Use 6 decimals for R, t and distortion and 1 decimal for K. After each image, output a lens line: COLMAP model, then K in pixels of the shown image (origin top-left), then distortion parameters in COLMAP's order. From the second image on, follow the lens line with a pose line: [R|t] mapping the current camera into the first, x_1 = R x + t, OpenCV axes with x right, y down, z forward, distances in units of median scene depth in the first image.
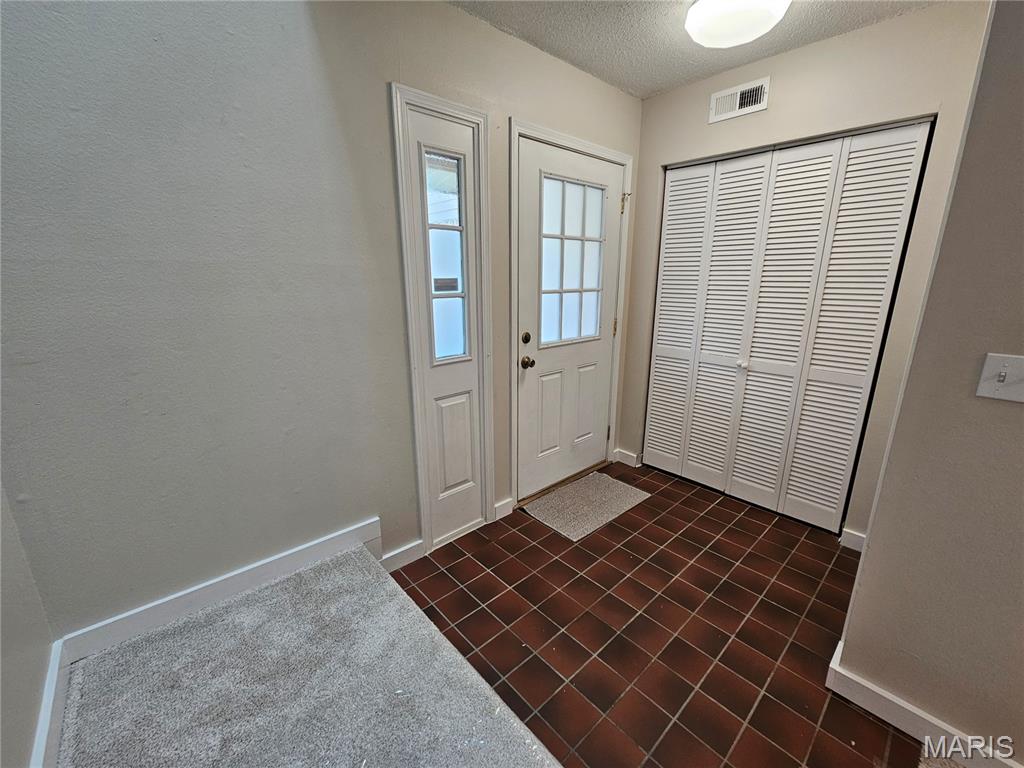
lens RADIAL K [[419.8, 0, 511.8], [0, 419.8, 386.4], [0, 0, 1]] dist [0.002629, -0.000901]
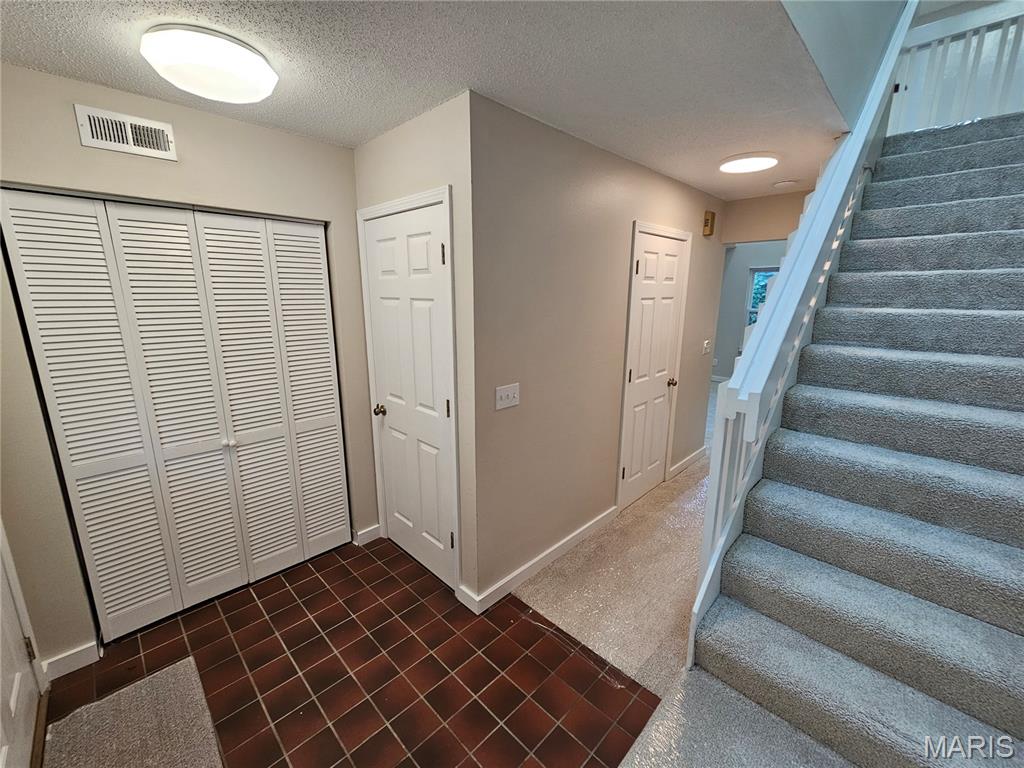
lens RADIAL K [[419.8, 0, 511.7], [0, 419.8, 385.0], [0, 0, 1]] dist [0.002629, -0.000901]
pose [[-0.056622, -0.213839, 0.975226, -0.331548], [0.253011, 0.941835, 0.221208, -0.219073], [-0.965805, 0.259268, 0.000775, 0.405953]]
